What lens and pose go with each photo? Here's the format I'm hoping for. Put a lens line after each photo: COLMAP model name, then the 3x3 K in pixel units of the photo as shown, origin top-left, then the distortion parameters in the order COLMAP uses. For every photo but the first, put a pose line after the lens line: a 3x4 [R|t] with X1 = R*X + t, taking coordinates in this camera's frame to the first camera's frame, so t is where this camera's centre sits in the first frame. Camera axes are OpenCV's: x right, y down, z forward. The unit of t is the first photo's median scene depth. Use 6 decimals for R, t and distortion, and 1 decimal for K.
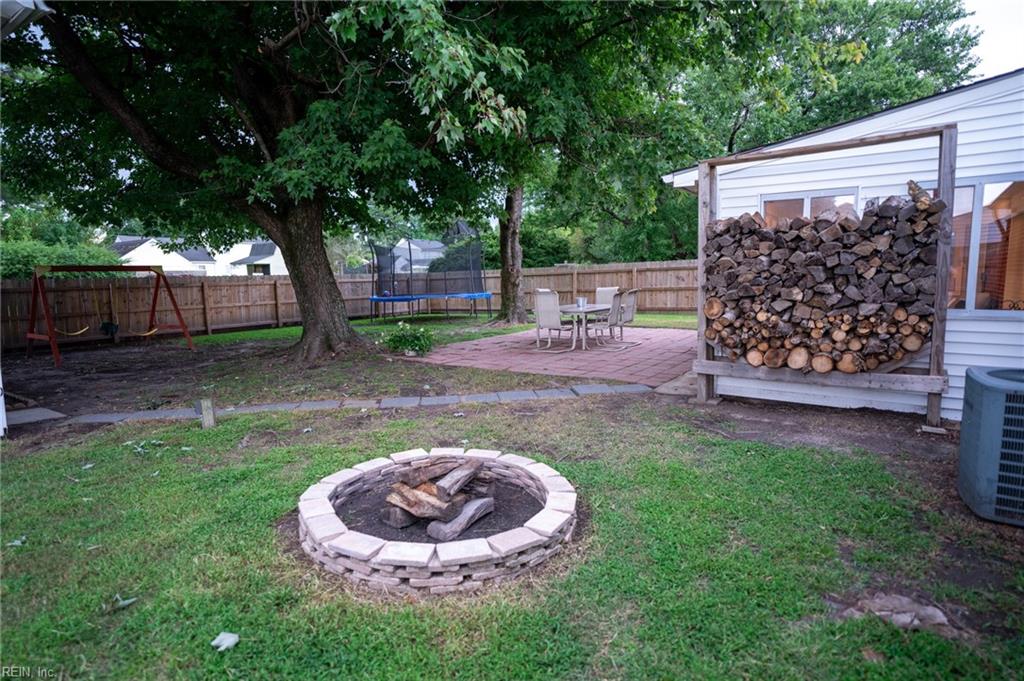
lens RADIAL K [[555.0, 0, 511.6], [0, 555.0, 336.6], [0, 0, 1]] dist [-0.054761, 0.038144]
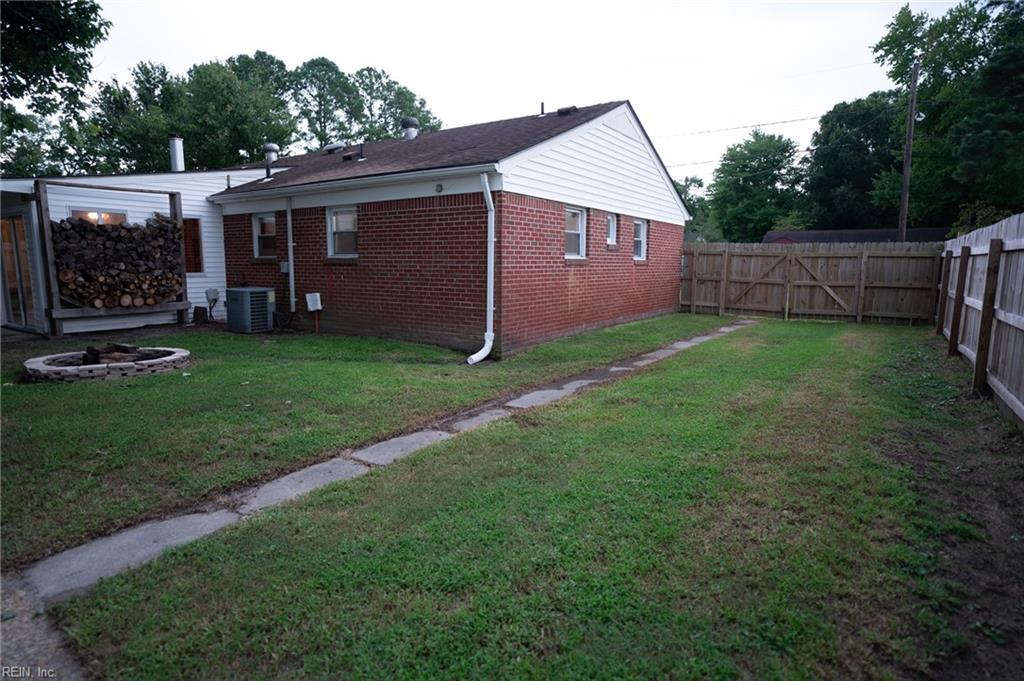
lens RADIAL K [[555.0, 0, 511.6], [0, 555.0, 336.6], [0, 0, 1]] dist [-0.054761, 0.038144]
pose [[-0.033320, -0.117679, 0.992493, -1.359288], [0.107195, 0.986895, 0.120614, 0.076806], [-0.993679, 0.110409, -0.020269, -0.256256]]
